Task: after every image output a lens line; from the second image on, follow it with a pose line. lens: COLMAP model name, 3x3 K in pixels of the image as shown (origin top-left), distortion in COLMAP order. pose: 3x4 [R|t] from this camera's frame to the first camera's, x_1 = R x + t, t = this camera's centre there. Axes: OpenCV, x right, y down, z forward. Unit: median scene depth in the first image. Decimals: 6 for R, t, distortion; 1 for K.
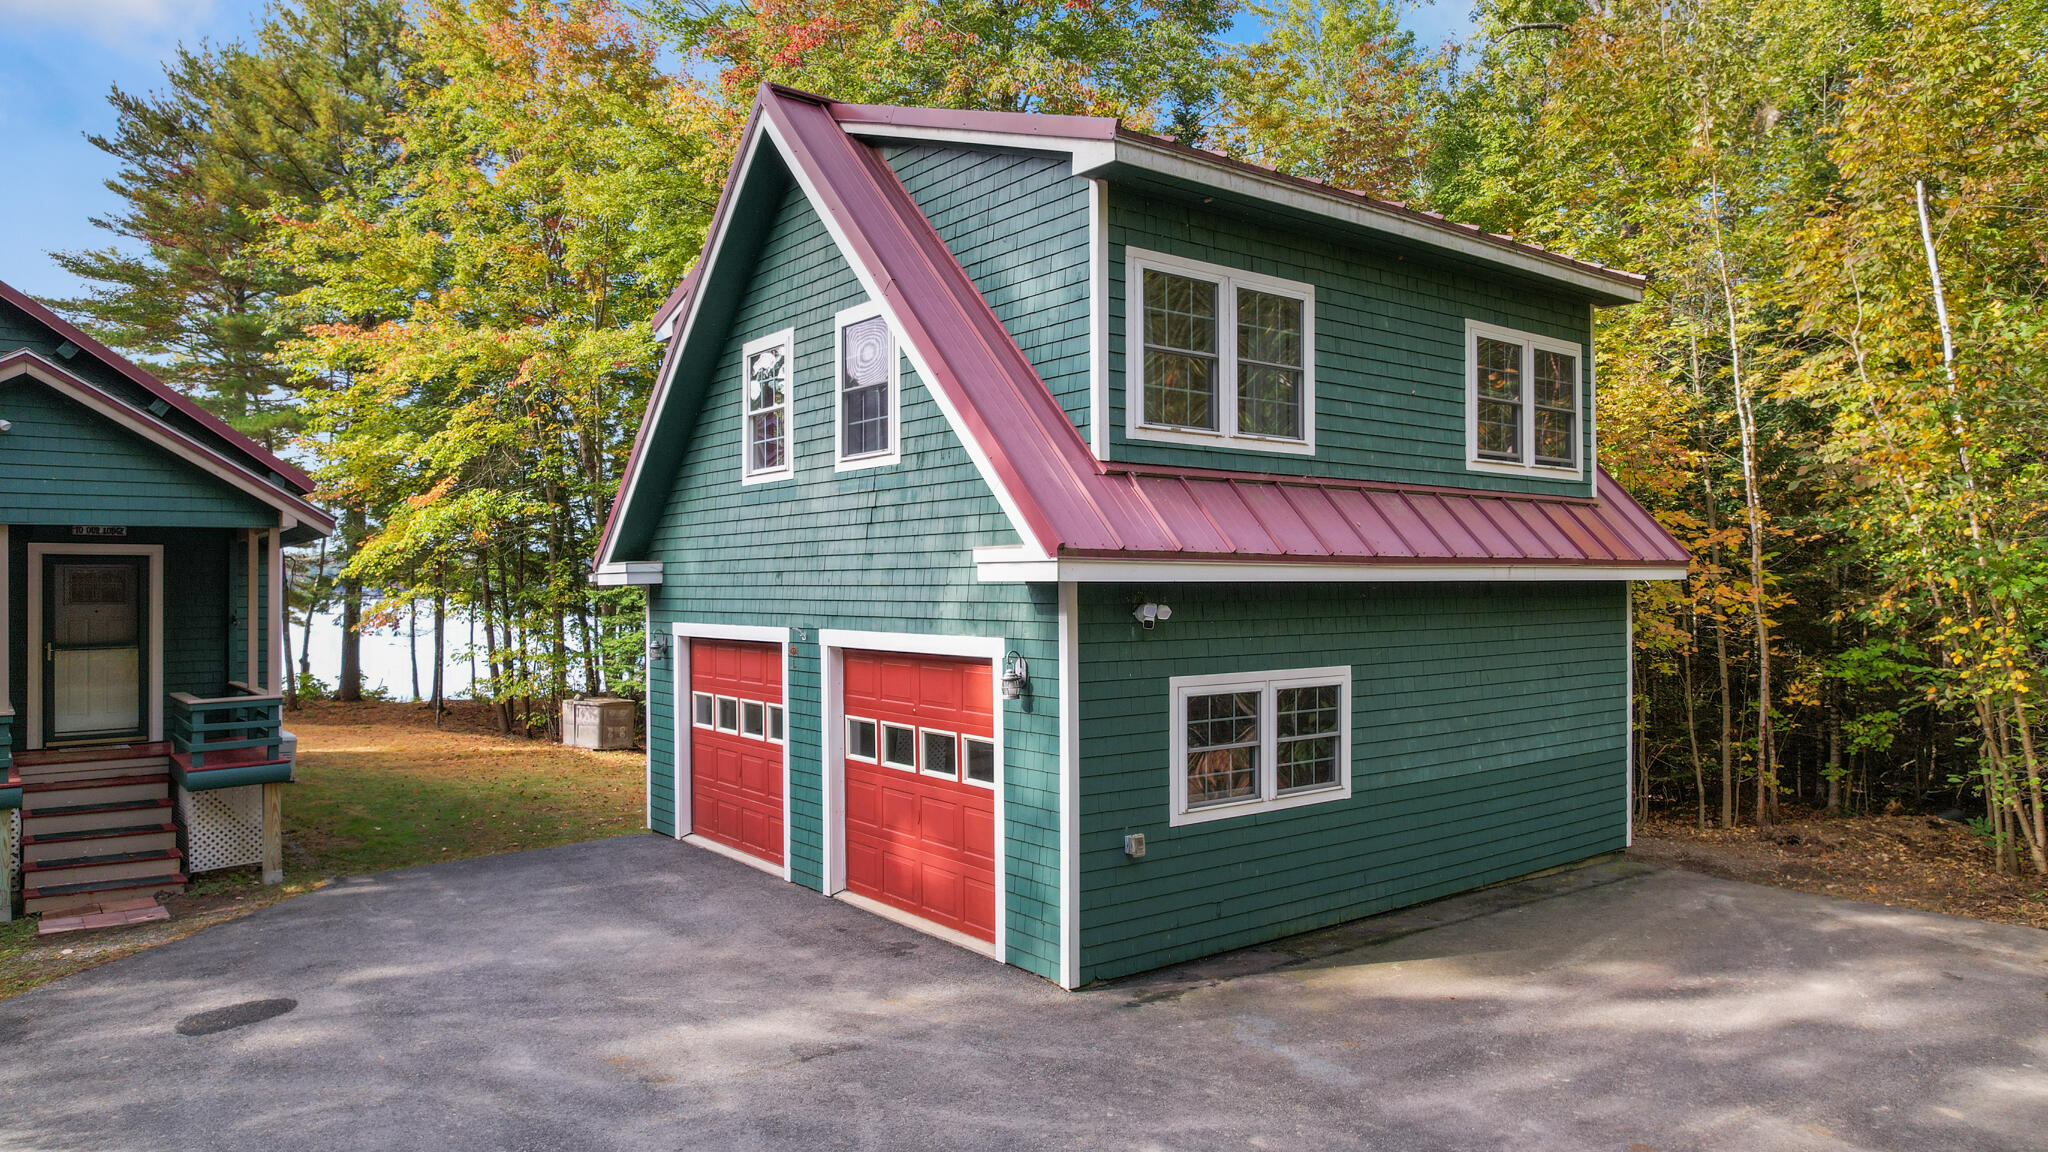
lens RADIAL K [[1314.9, 0, 1036.4], [0, 1314.9, 577.1], [0, 0, 1]] dist [-0.076335, 0.070597]
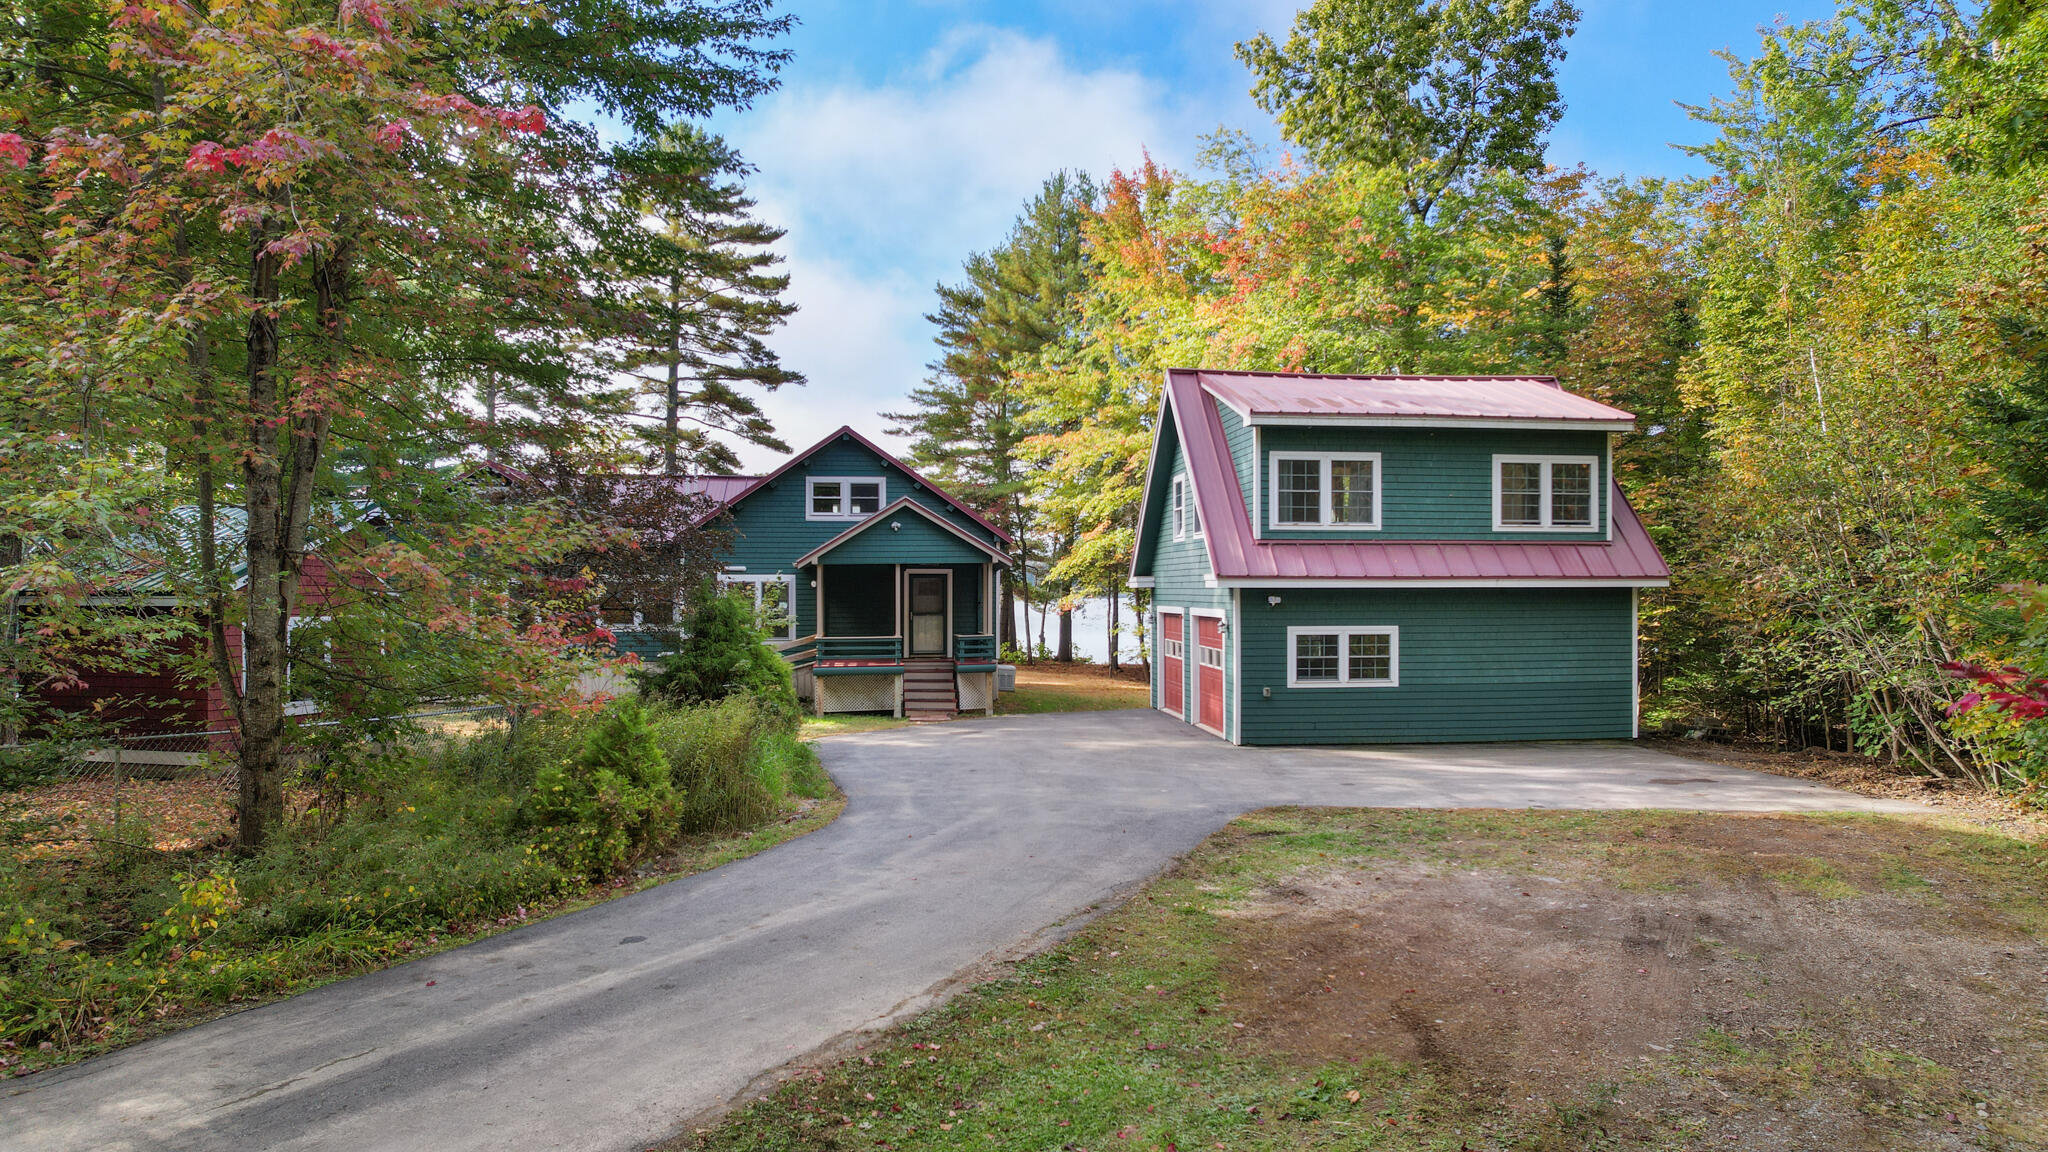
lens RADIAL K [[1314.9, 0, 1036.4], [0, 1314.9, 577.1], [0, 0, 1]] dist [-0.076335, 0.070597]
pose [[0.852162, -0.000978, -0.523277, 0.693527], [0.000723, 0.999999, -0.000692, -0.010201], [0.523277, 0.000211, 0.852162, -0.938358]]
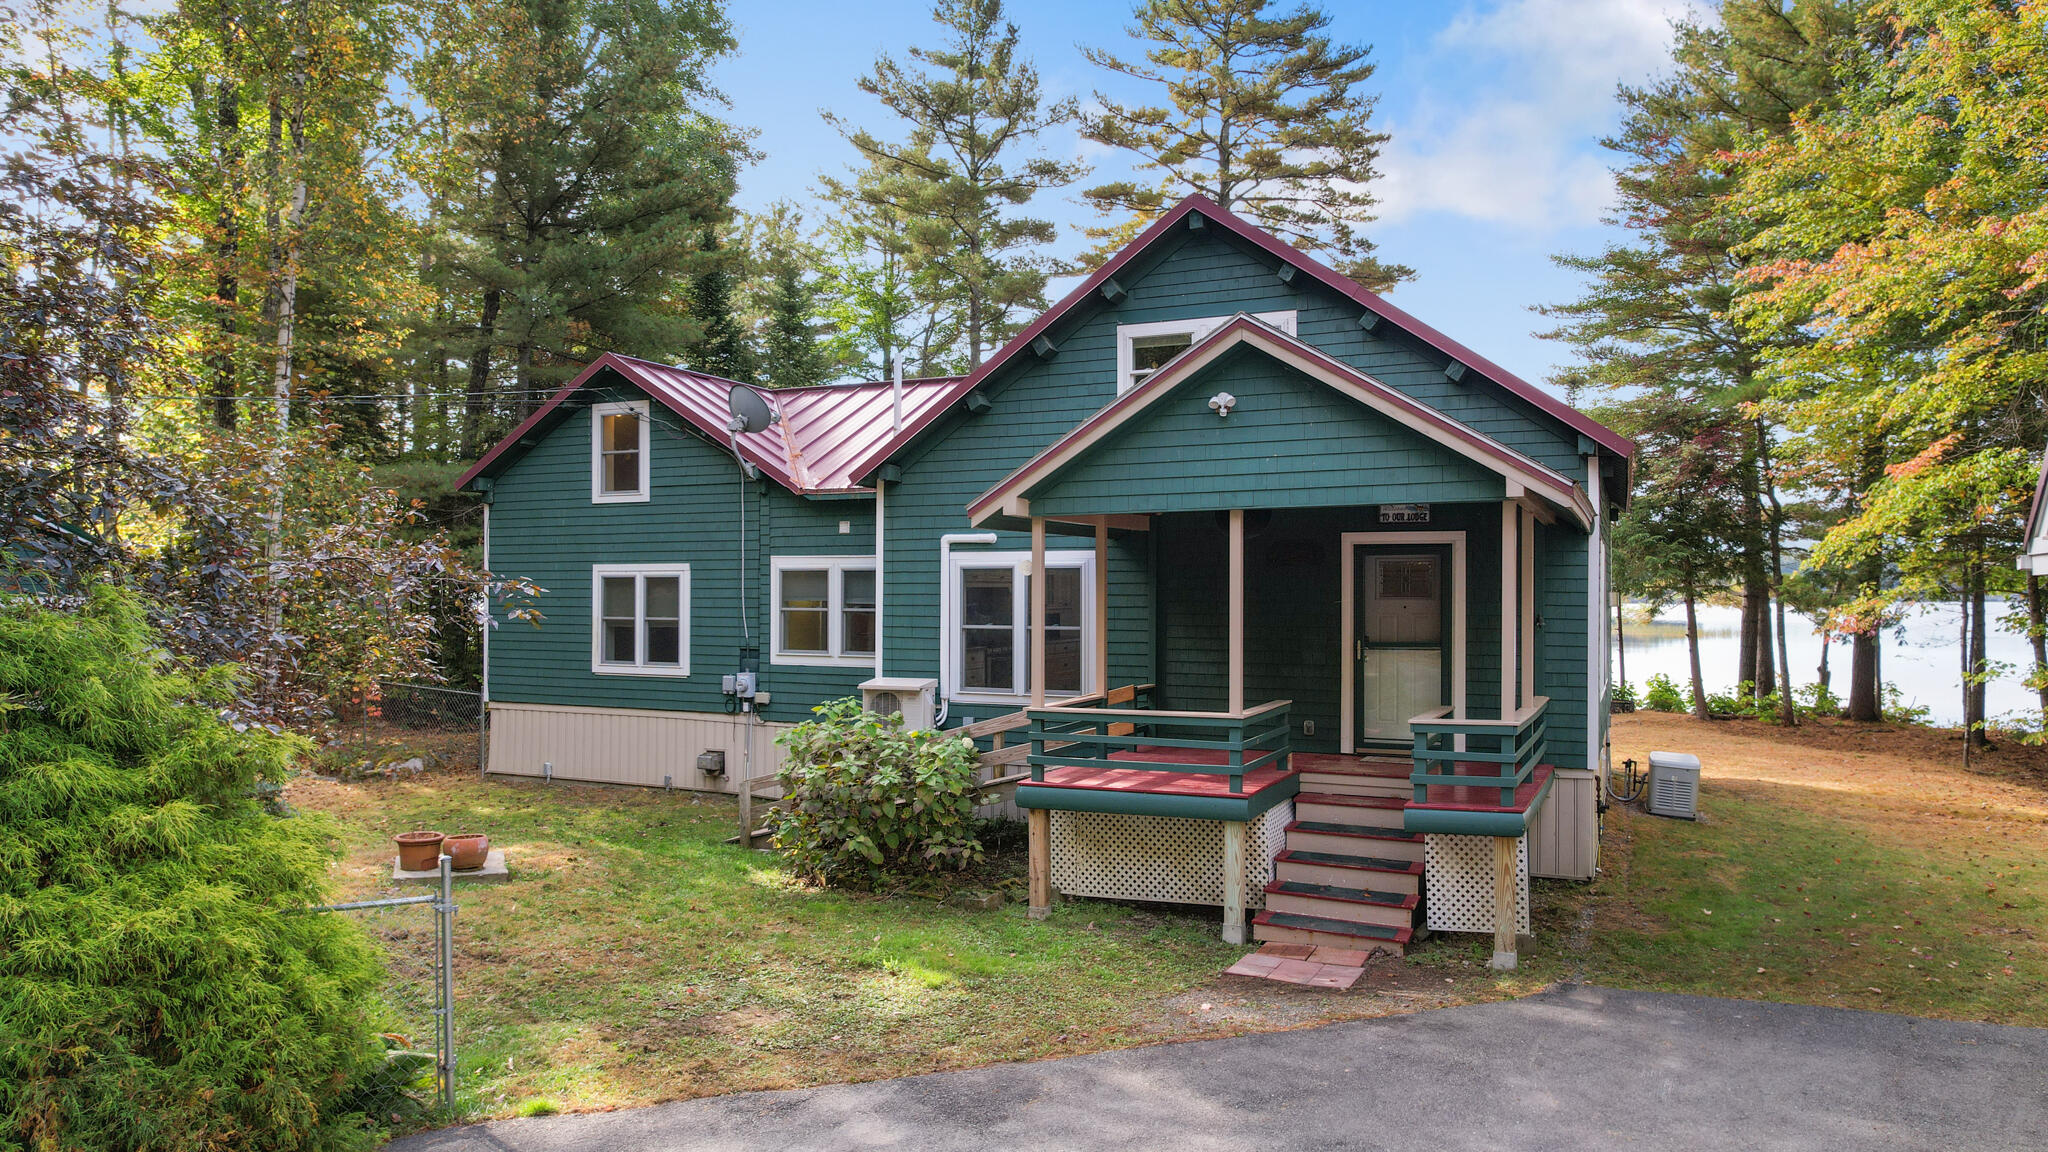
lens RADIAL K [[1314.9, 0, 1036.4], [0, 1314.9, 577.1], [0, 0, 1]] dist [-0.076335, 0.070597]
pose [[0.431402, -0.002296, -0.902157, -0.019525], [0.002501, 0.999996, -0.001349, 0.006967], [0.902156, -0.001674, 0.431406, 0.410697]]
